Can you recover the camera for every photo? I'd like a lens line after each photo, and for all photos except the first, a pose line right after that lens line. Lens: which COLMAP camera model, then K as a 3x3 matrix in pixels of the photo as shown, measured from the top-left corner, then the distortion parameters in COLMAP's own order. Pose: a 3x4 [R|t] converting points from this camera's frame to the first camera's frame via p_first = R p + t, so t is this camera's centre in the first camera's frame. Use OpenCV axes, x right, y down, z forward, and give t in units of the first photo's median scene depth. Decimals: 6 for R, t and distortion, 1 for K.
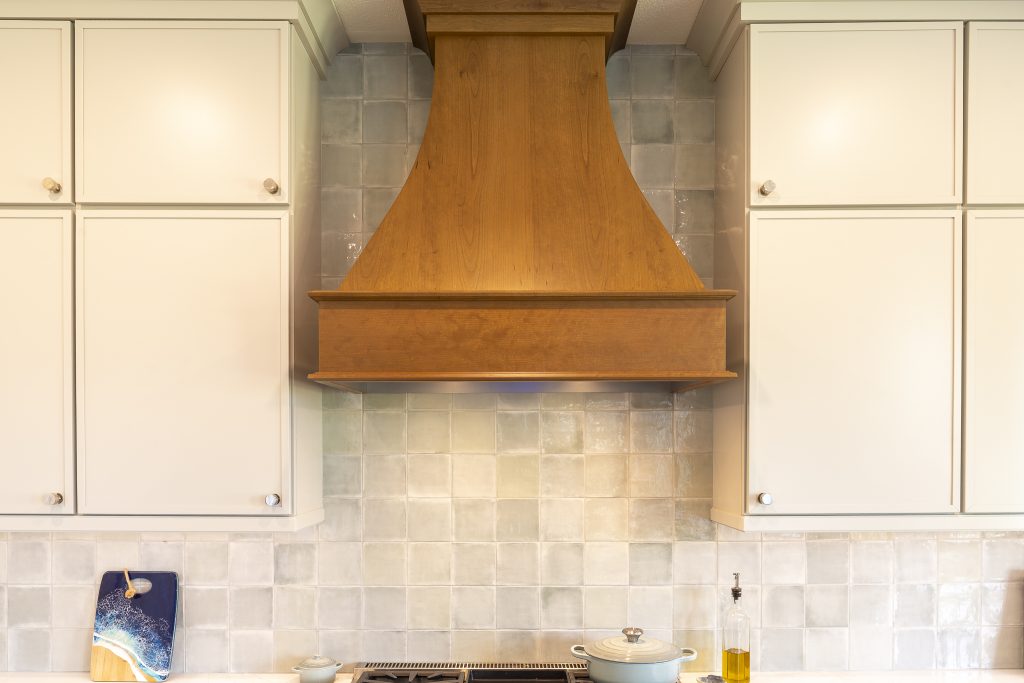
lens RADIAL K [[781.4, 0, 515.6], [0, 781.4, 457.3], [0, 0, 1]] dist [-0.005265, 0.000635]
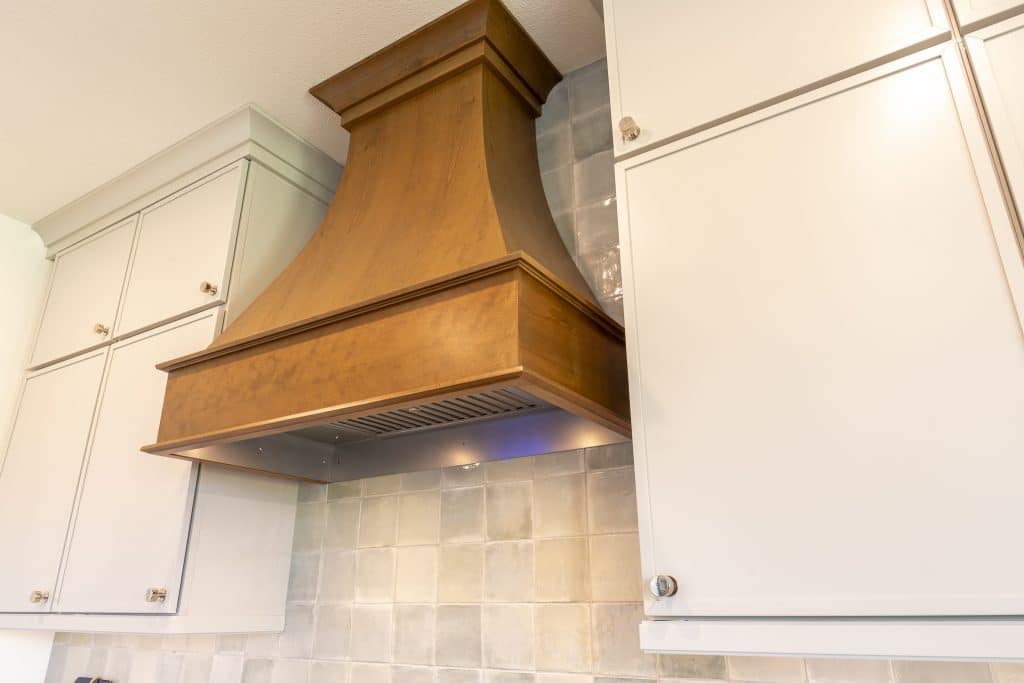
lens RADIAL K [[689.9, 0, 512.0], [0, 689.9, 341.5], [0, 0, 1]] dist [-0.001272, 0.000873]
pose [[0.840144, -0.195323, -0.505971, 0.435080], [-0.006800, 0.929034, -0.369931, 0.063213], [0.542321, 0.314236, 0.779194, 0.426099]]
